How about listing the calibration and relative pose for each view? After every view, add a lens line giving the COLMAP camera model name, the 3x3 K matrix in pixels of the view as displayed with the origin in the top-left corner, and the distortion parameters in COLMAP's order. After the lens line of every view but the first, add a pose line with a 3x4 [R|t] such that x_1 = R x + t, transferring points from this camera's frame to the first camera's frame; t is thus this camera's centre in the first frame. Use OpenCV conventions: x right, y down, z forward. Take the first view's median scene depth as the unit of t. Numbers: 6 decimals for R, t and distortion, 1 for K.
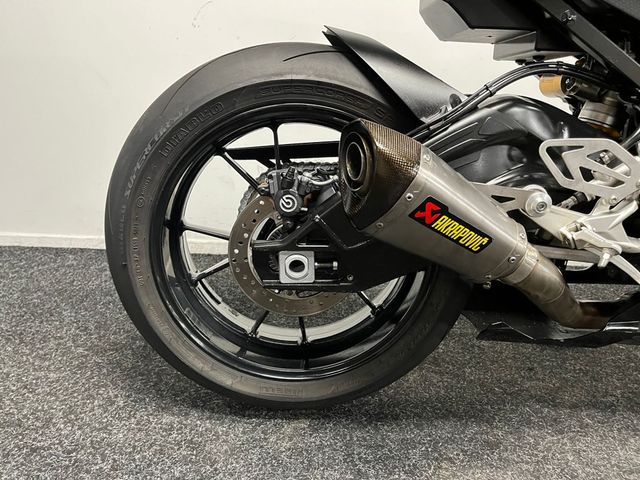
lens RADIAL K [[482.2, 0, 320.0], [0, 482.2, 240.0], [0, 0, 1]] dist [0.089303, -0.104148]
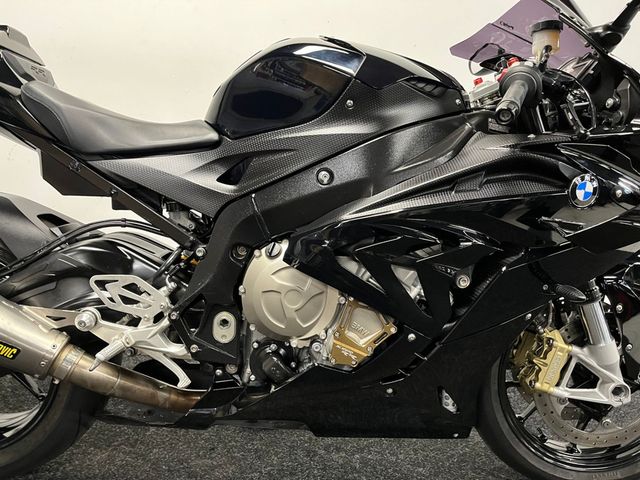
lens RADIAL K [[484.9, 0, 321.7], [0, 484.9, 242.5], [0, 0, 1]] dist [0.084644, -0.116342]
pose [[0.999995, -0.001416, -0.002842, 1.068268], [0.000975, 0.988732, -0.149694, -0.081636], [0.003022, 0.149691, 0.988728, -0.396033]]
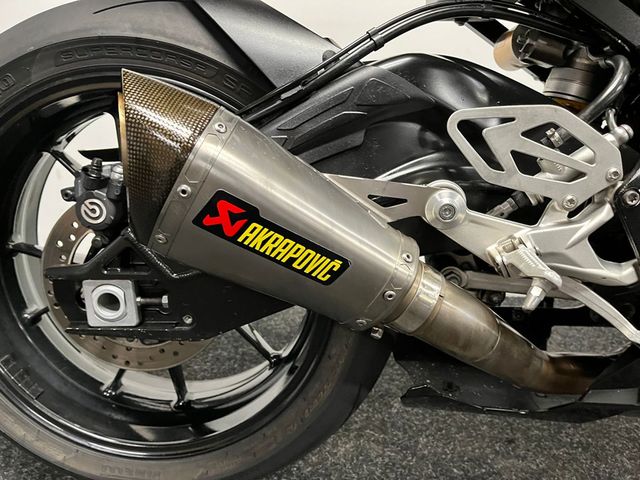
lens RADIAL K [[484.9, 0, 321.7], [0, 484.9, 242.5], [0, 0, 1]] dist [0.084644, -0.116342]
pose [[0.995981, -0.000982, -0.089557, 0.324688], [-0.003645, 0.998667, -0.051486, 0.004526], [0.089488, 0.051605, 0.994650, 0.330590]]
